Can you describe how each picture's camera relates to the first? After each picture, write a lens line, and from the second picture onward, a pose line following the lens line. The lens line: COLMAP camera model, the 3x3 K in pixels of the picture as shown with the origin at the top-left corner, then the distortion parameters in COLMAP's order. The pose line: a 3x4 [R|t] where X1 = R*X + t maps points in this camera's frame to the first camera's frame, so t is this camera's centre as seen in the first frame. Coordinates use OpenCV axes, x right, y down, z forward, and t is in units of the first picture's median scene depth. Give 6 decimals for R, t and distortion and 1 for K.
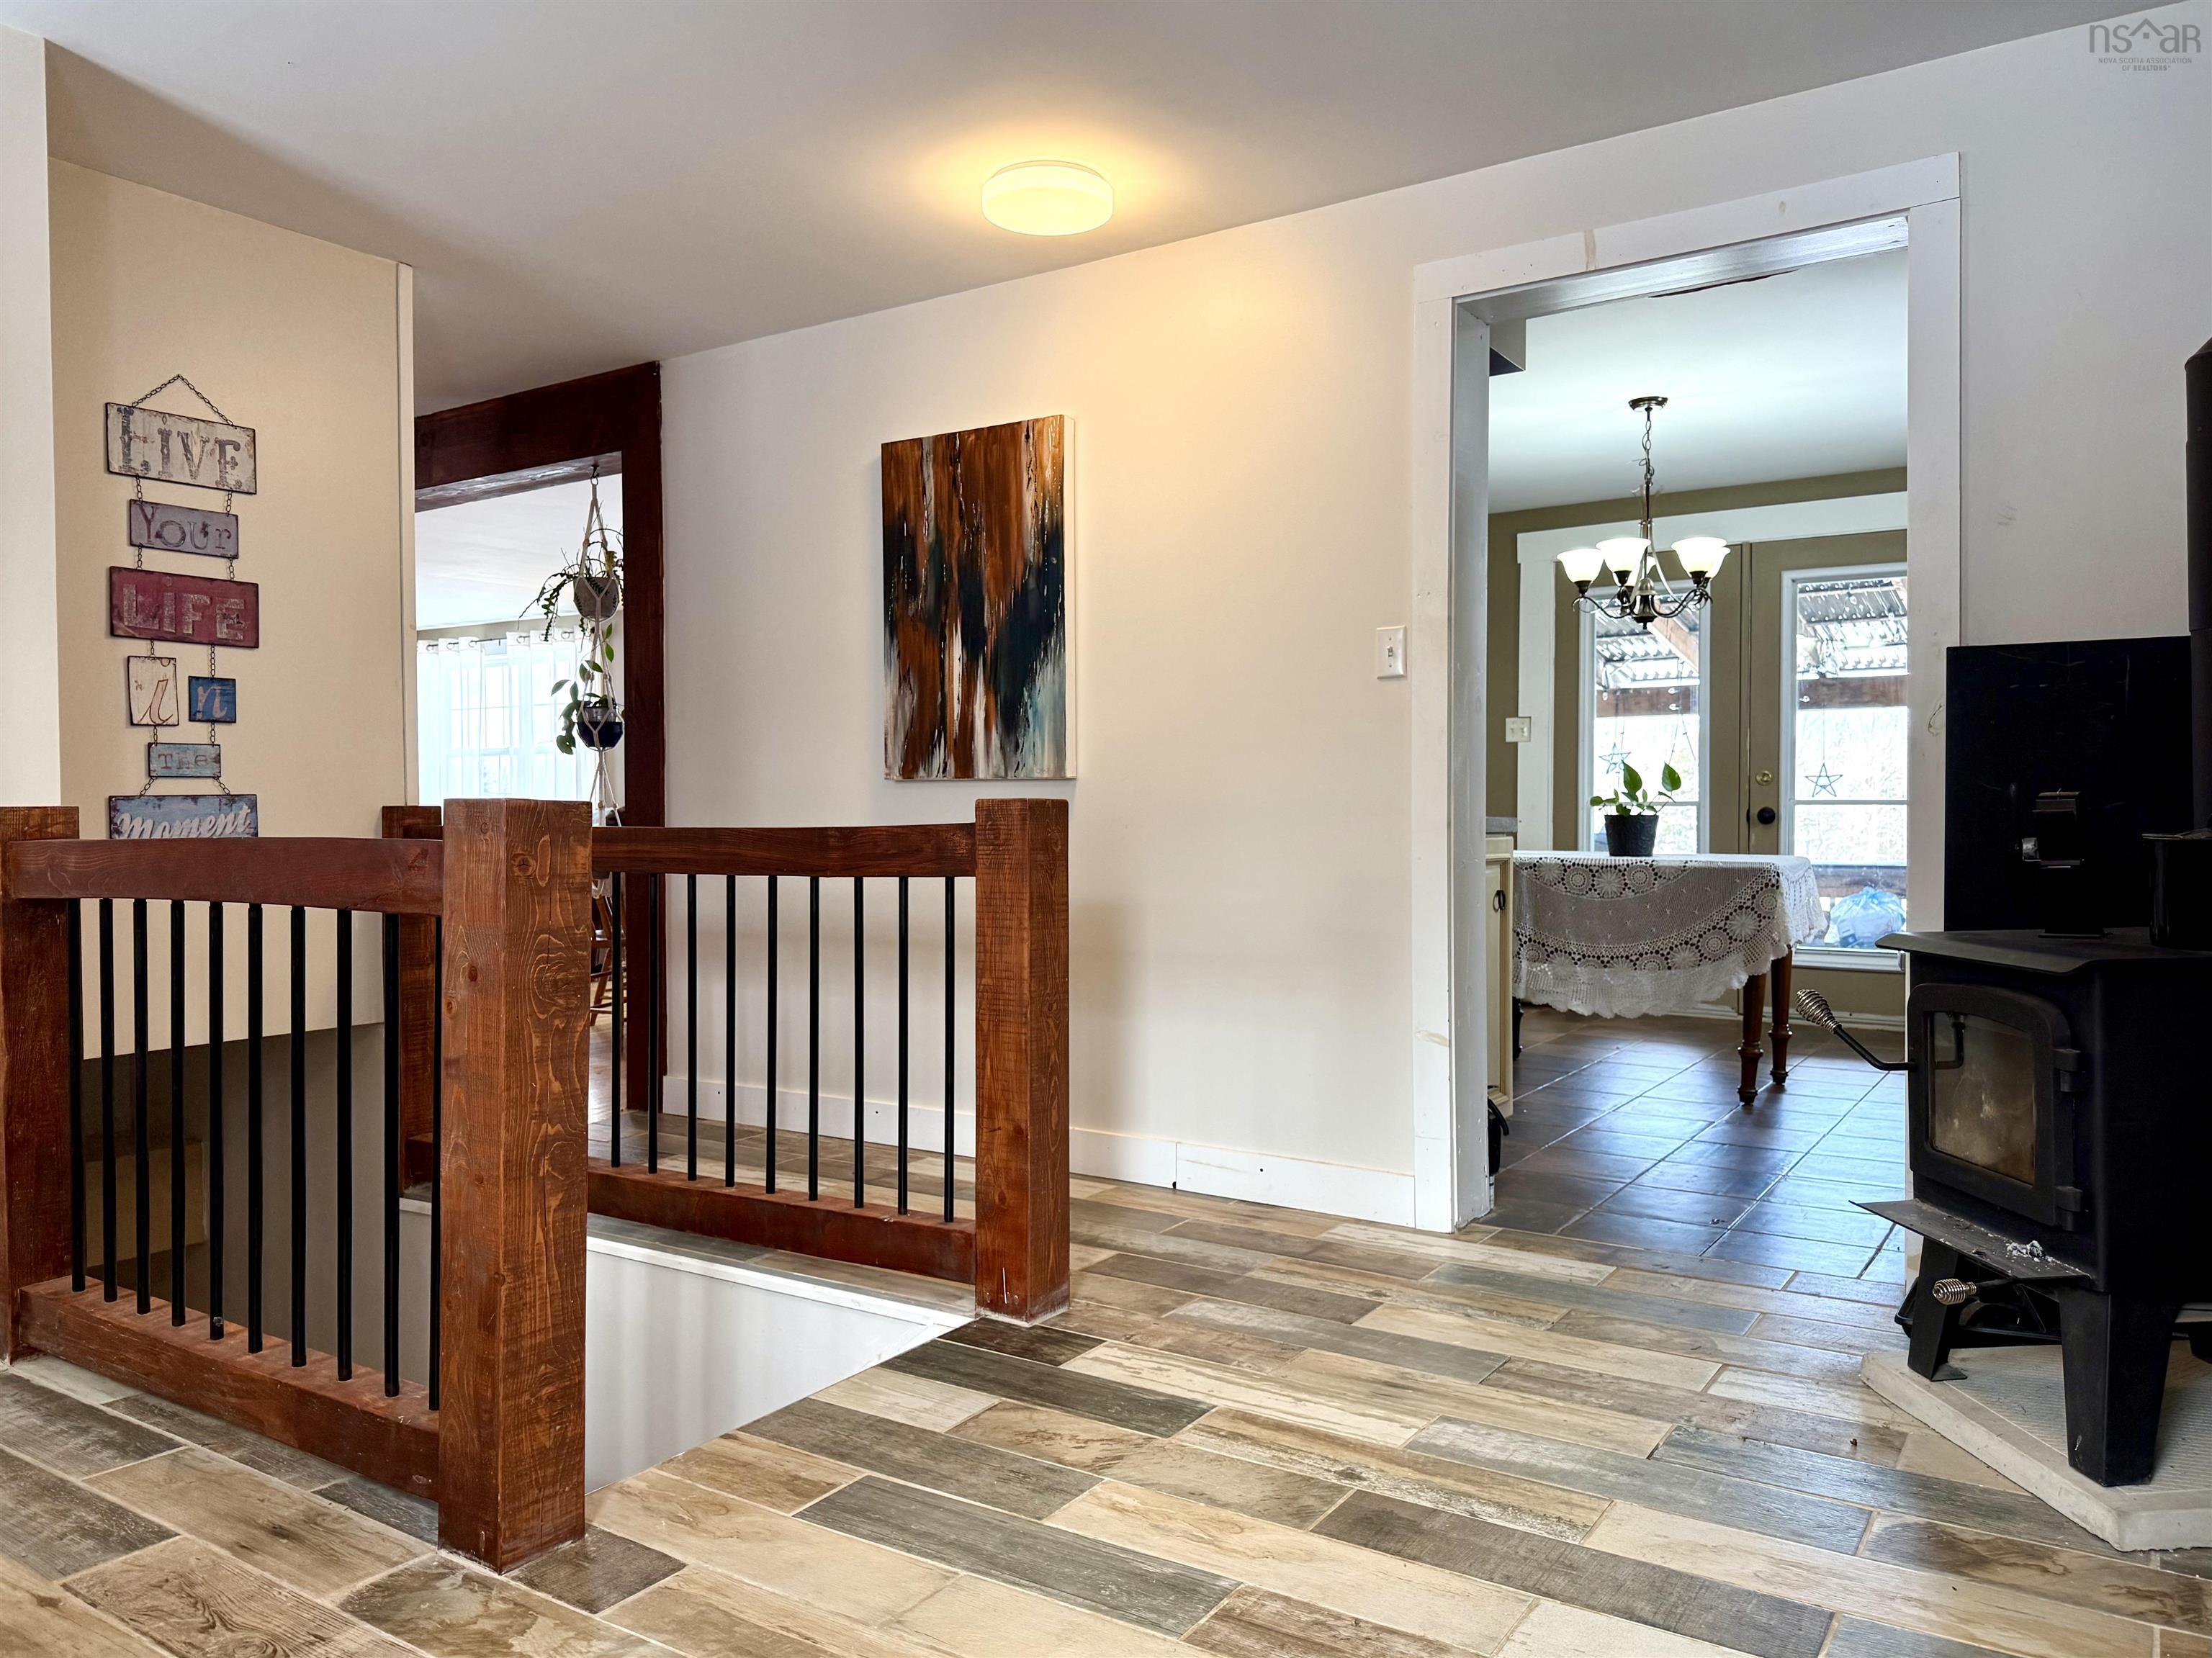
lens RADIAL K [[1582.7, 0, 1106.0], [0, 1582.7, 829.0], [0, 0, 1]] dist [0.029289, -0.043398]
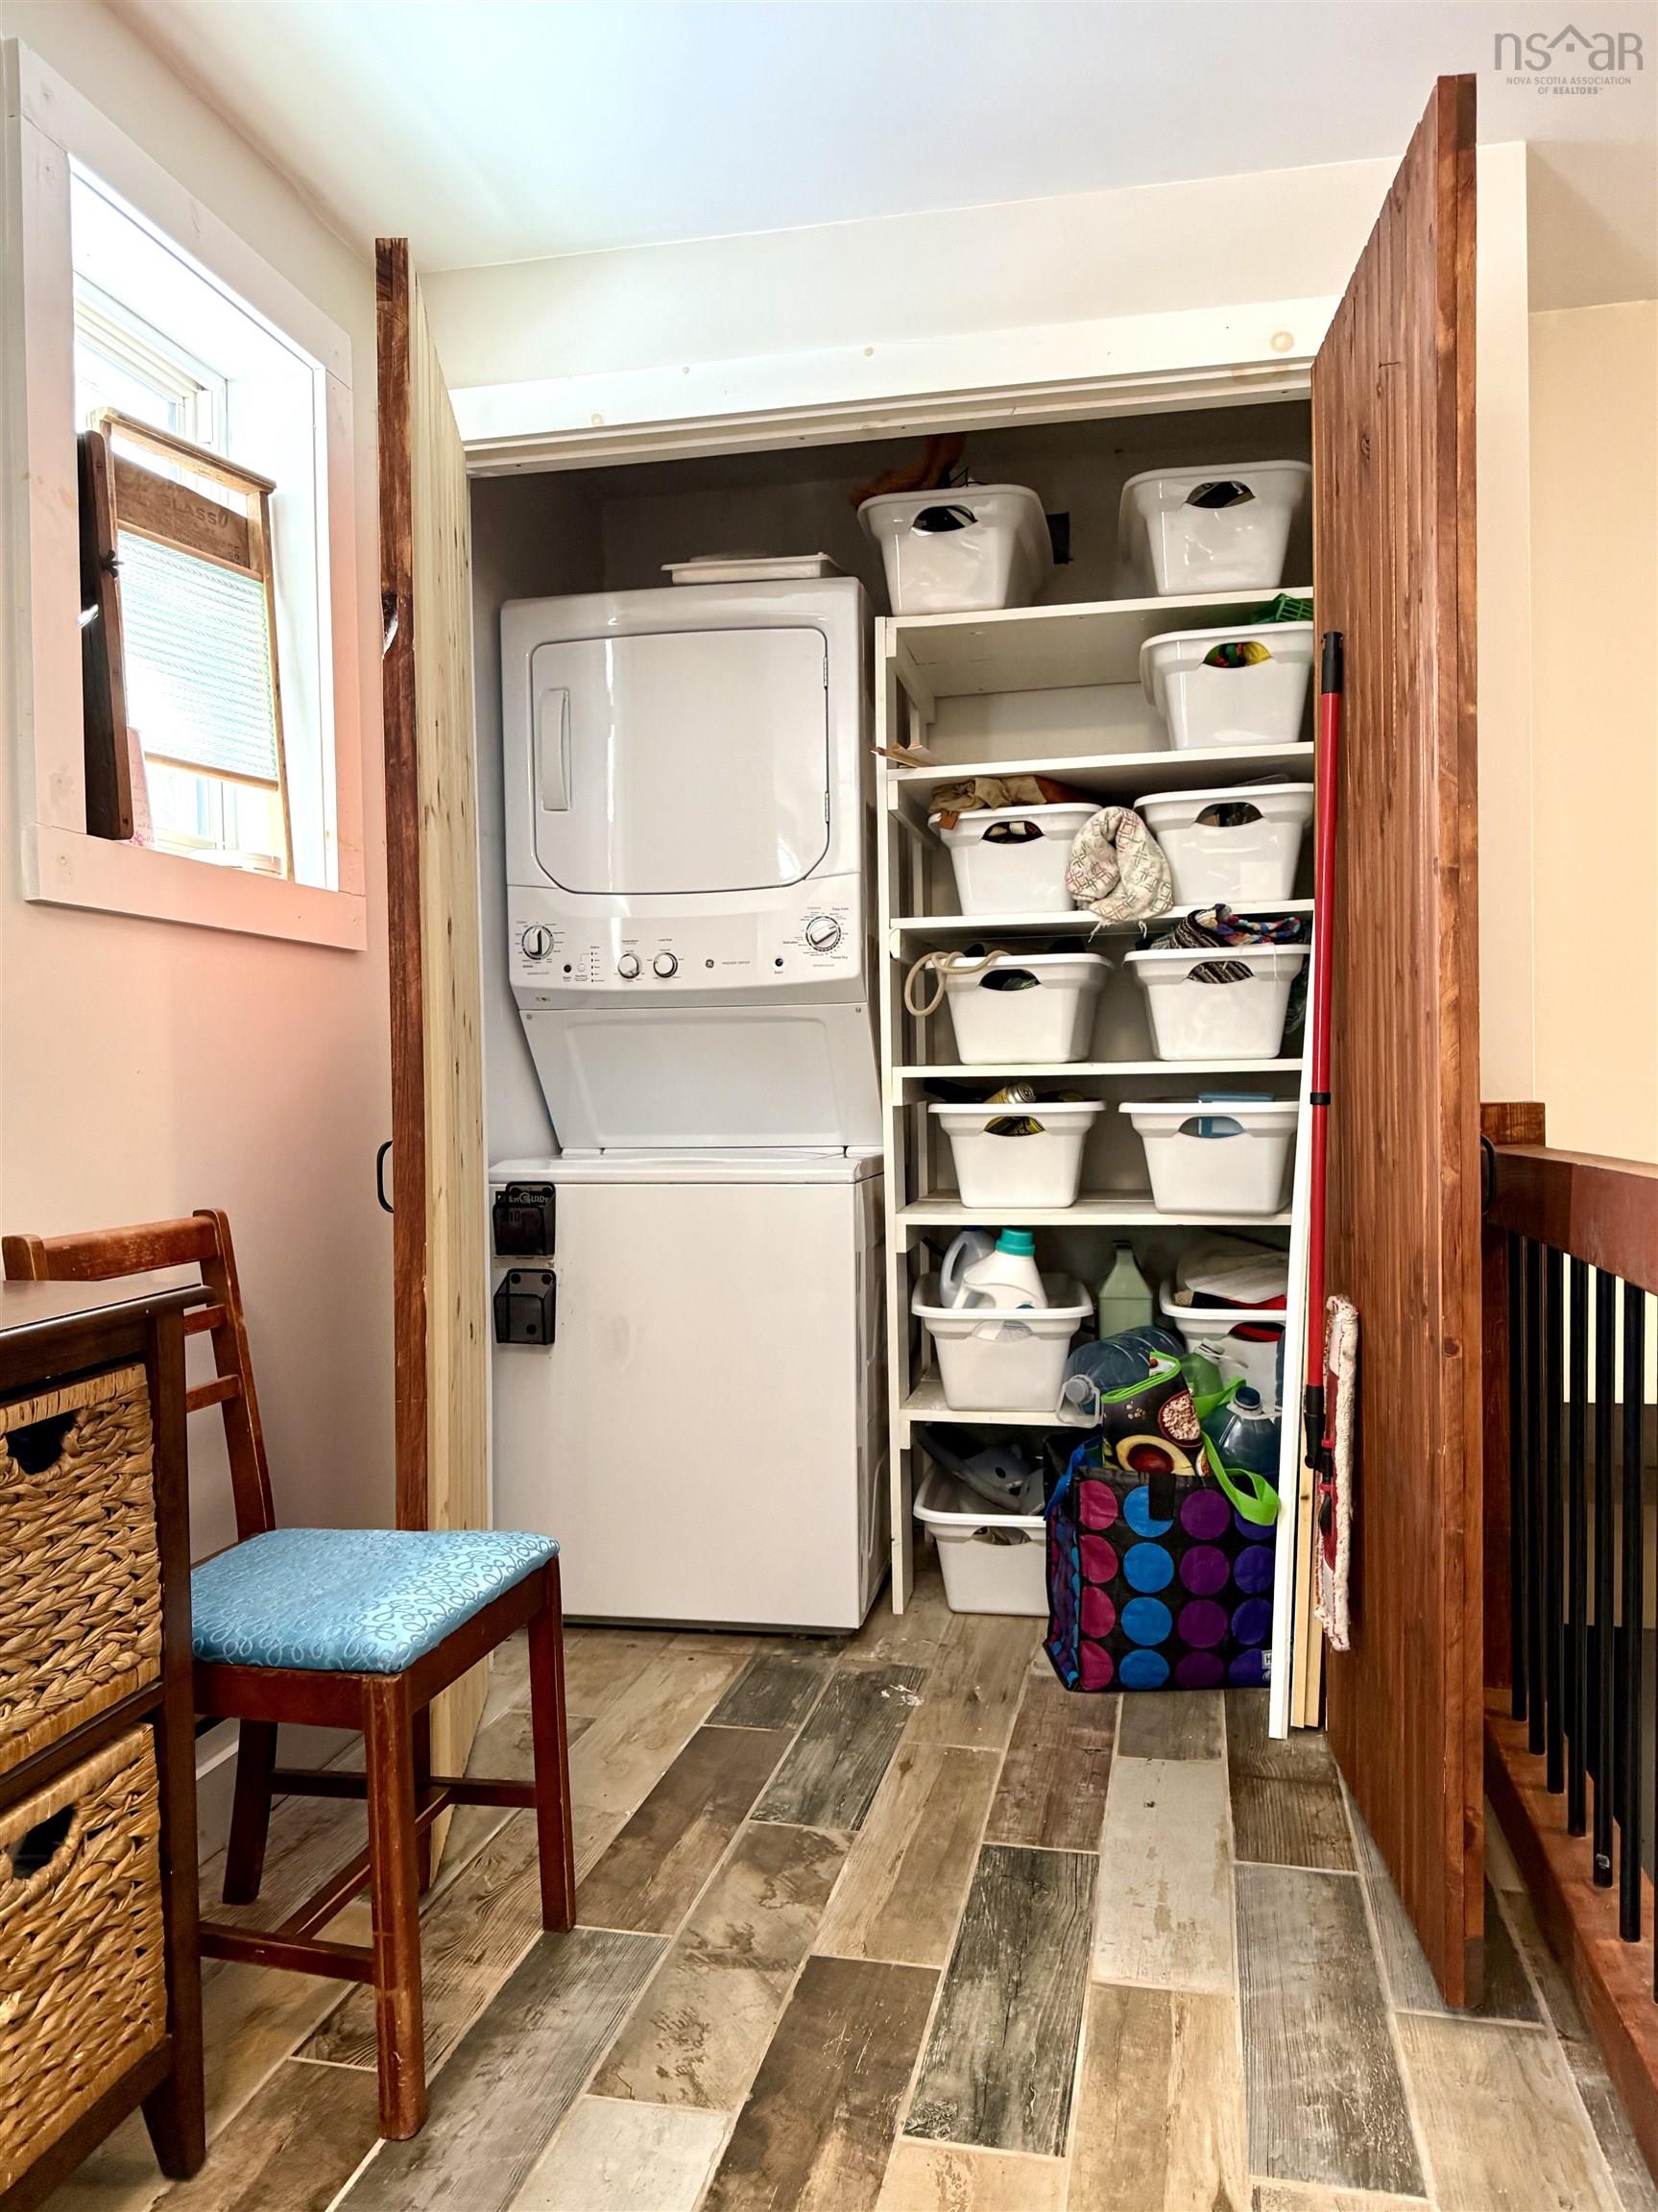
lens RADIAL K [[1582.9, 0, 836.3], [0, 1582.9, 1116.8], [0, 0, 1]] dist [0.029289, -0.043398]
pose [[0.356107, 0.015786, -0.934312, -0.029116], [0.003514, 0.999828, 0.018232, -0.019920], [0.934438, -0.009776, 0.355990, 0.337209]]
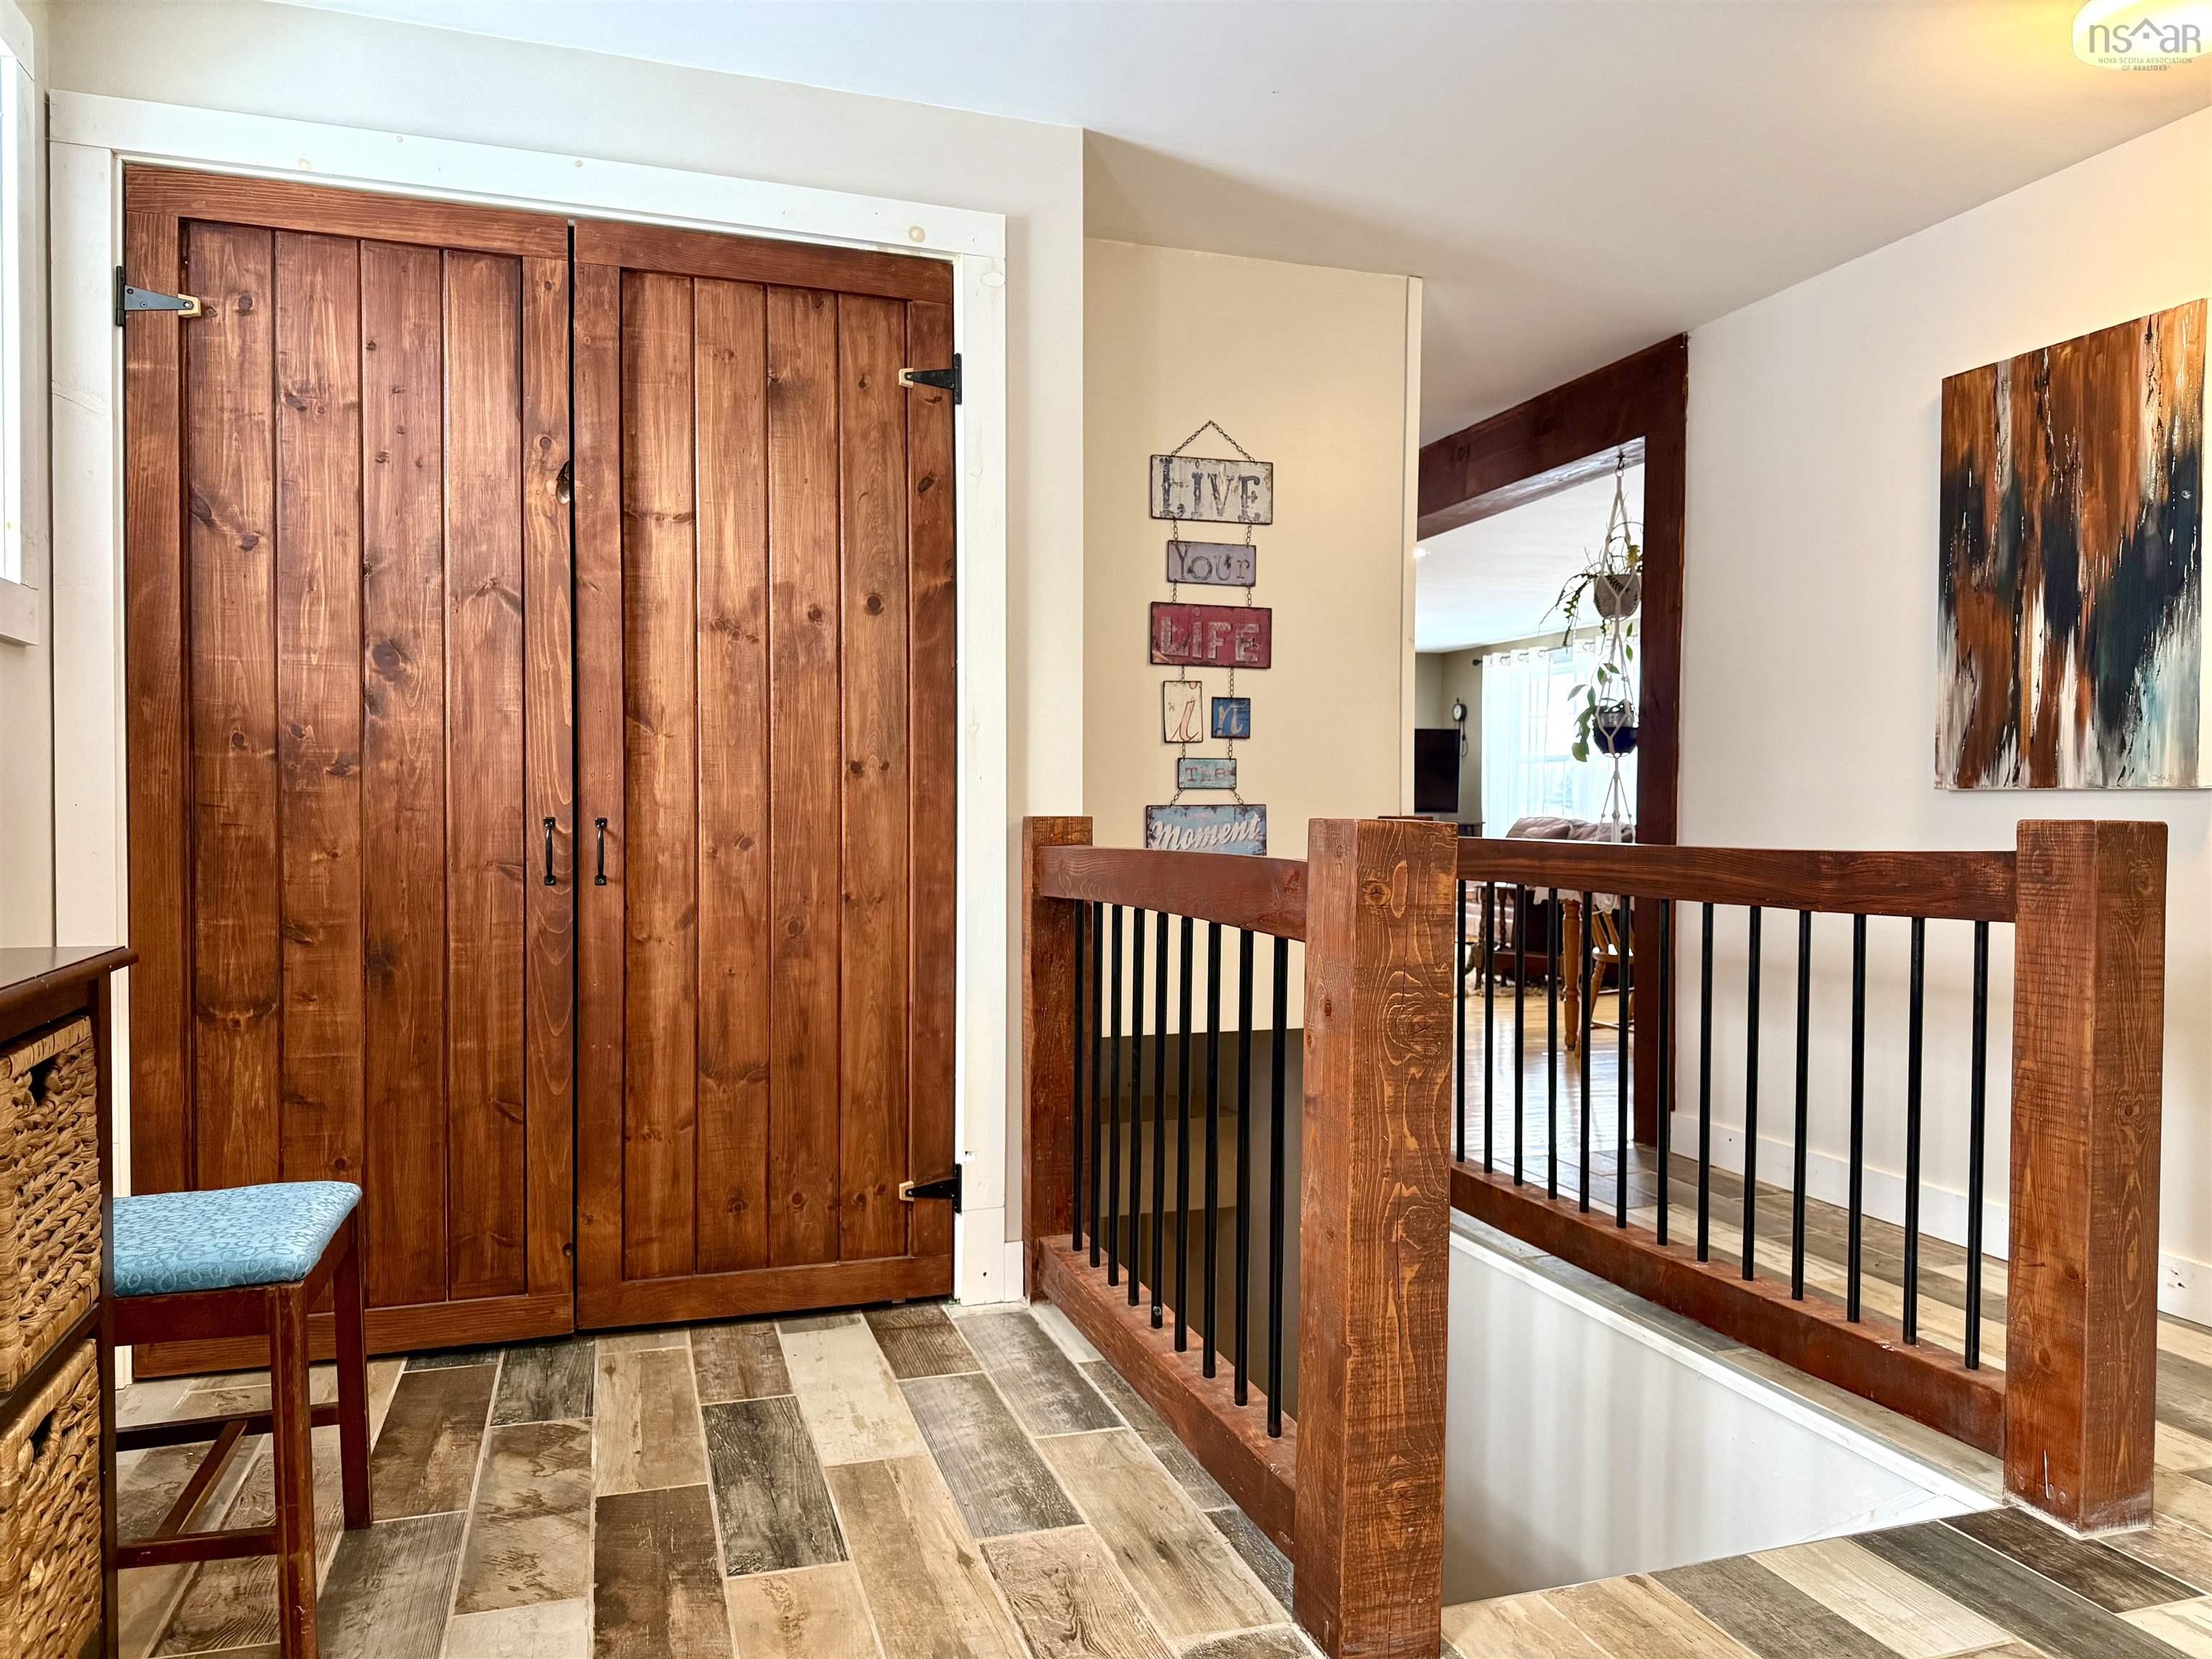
lens RADIAL K [[1545.4, 0, 1111.6], [0, 1545.4, 827.8], [0, 0, 1]] dist [0.063805, -0.085152]
pose [[0.781189, 0.015163, -0.624110, 0.039051], [-0.016336, 0.999859, 0.003845, -0.009449], [0.624080, 0.007192, 0.781327, 0.134465]]
